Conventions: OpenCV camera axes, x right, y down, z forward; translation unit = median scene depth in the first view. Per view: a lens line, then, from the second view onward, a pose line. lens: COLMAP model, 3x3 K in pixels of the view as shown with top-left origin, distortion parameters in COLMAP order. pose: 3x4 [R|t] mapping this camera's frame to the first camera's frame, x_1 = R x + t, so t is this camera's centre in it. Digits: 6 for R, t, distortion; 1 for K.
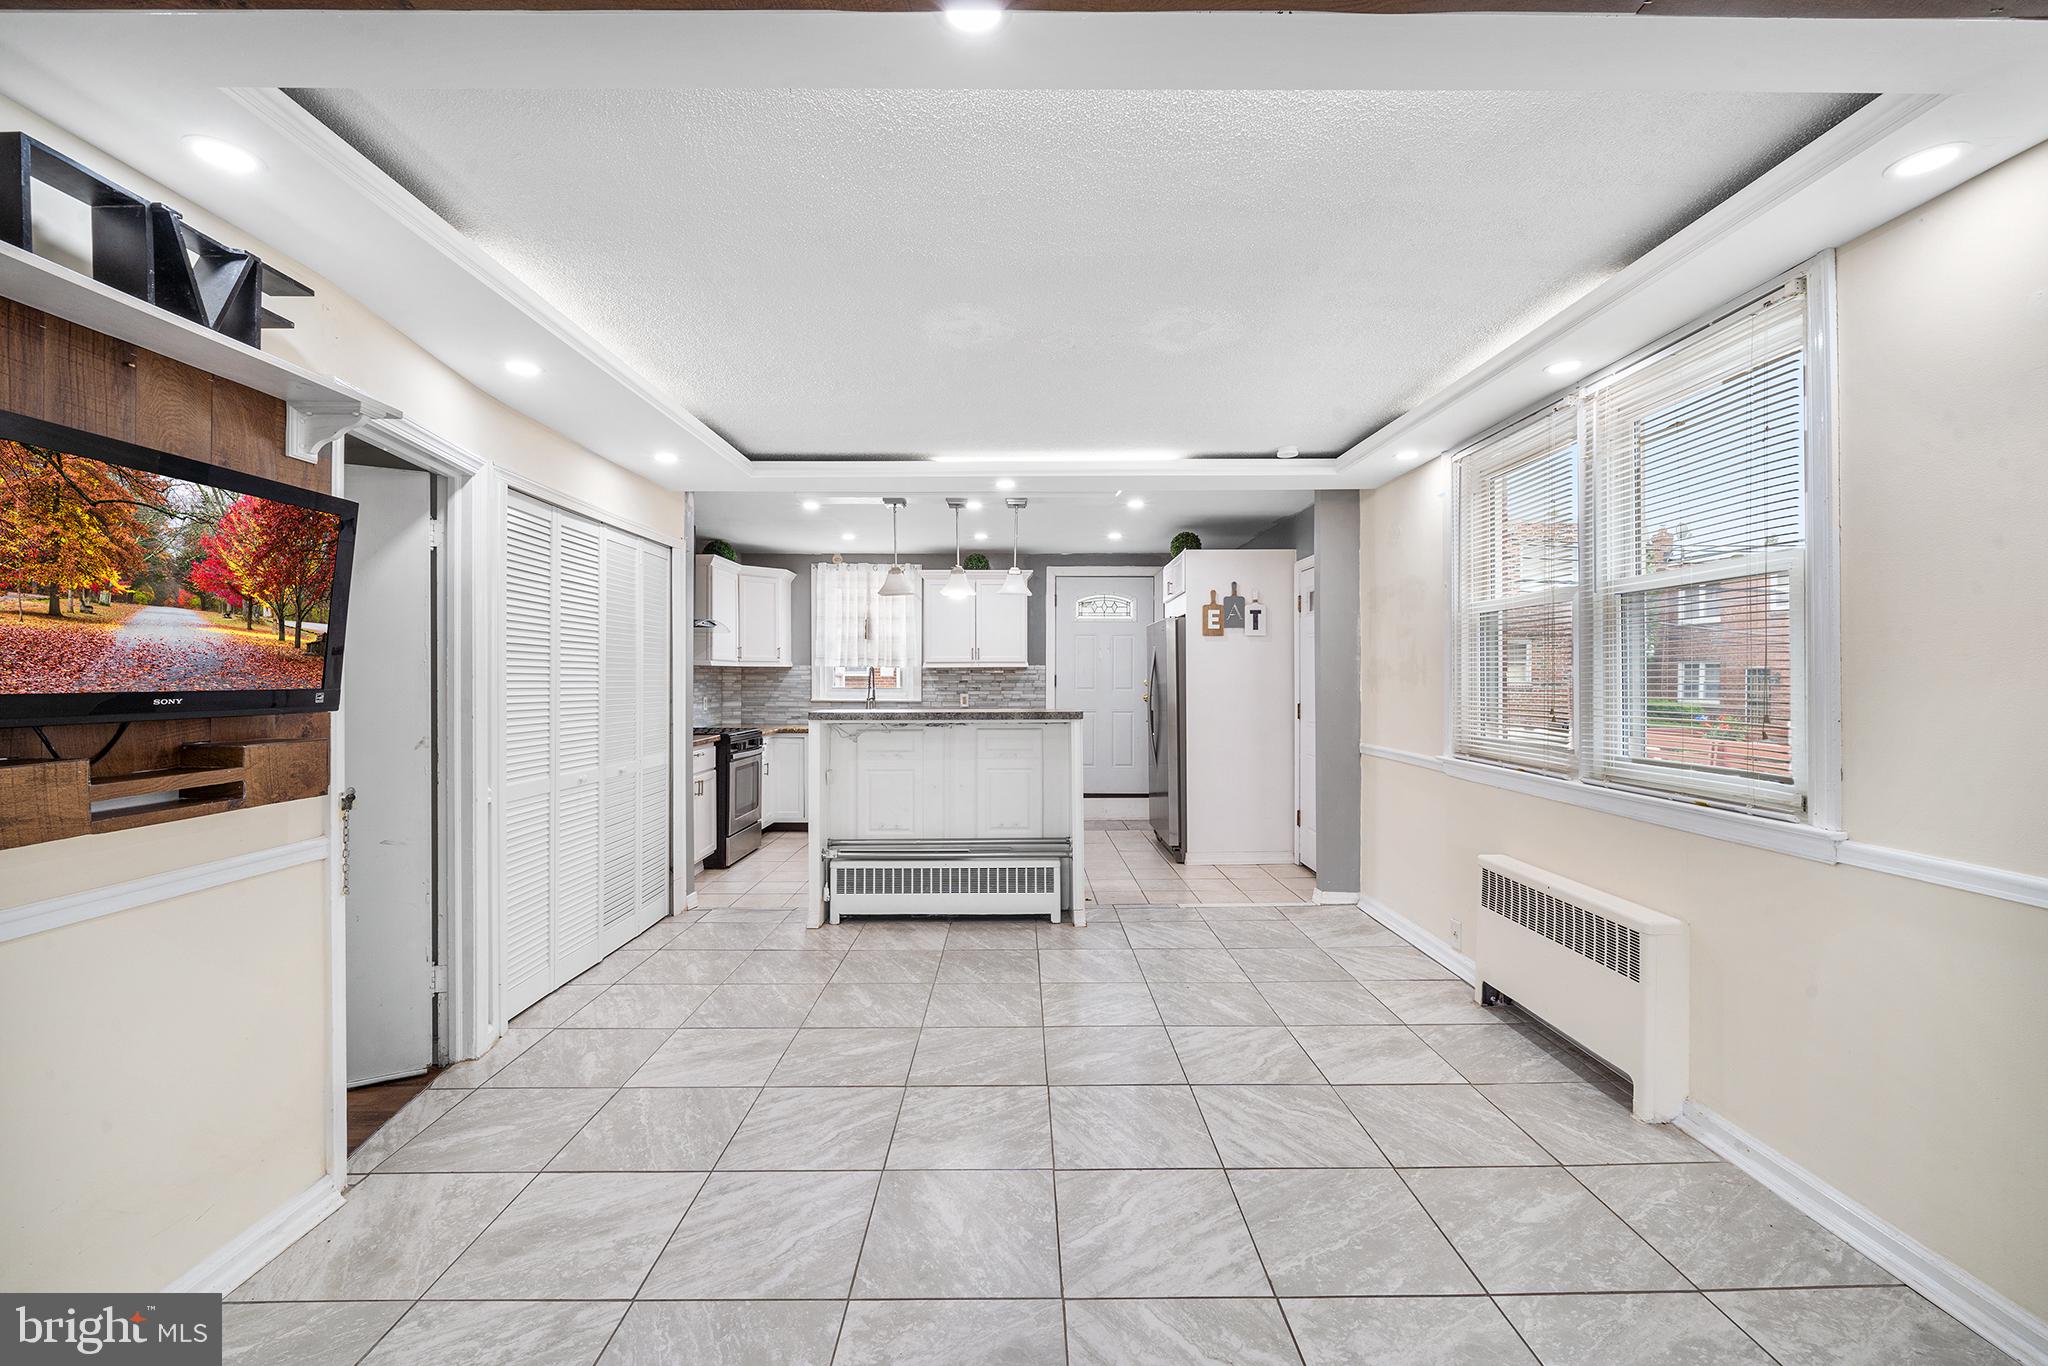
lens RADIAL K [[817.9, 0, 1022.6], [0, 817.9, 672.0], [0, 0, 1]] dist [-0.003185, -0.000090]
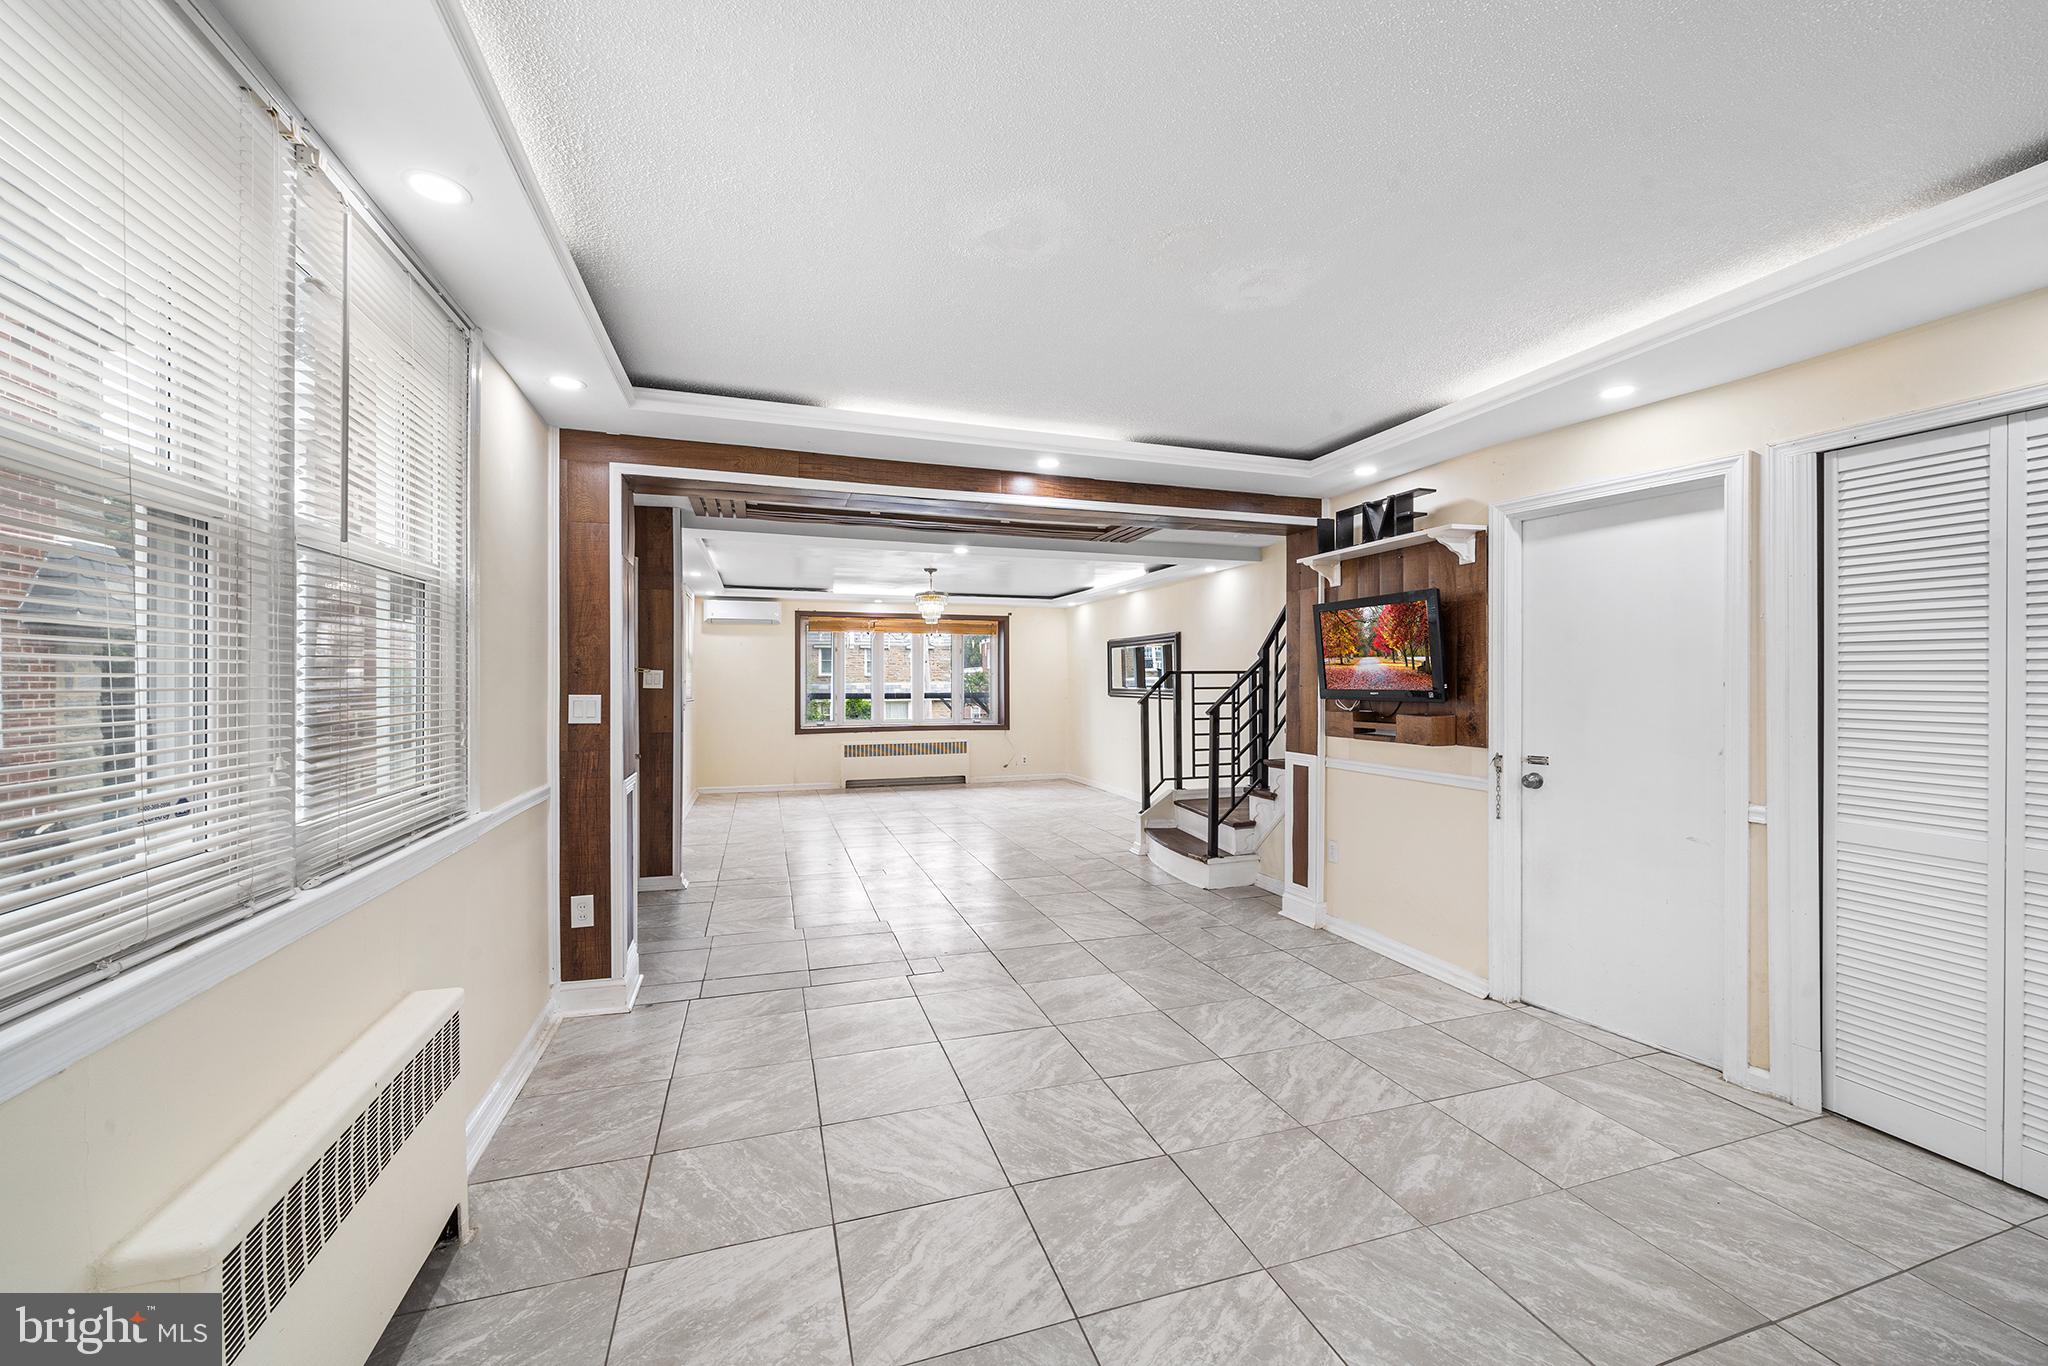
lens RADIAL K [[797.6, 0, 1024.2], [0, 797.6, 677.4], [0, 0, 1]] dist [0.000925, 0.000023]
pose [[-0.953637, -0.001425, -0.300955, 0.249381], [0.001985, 0.999937, -0.011025, 0.003720], [0.300952, -0.011111, -0.953575, 1.019643]]
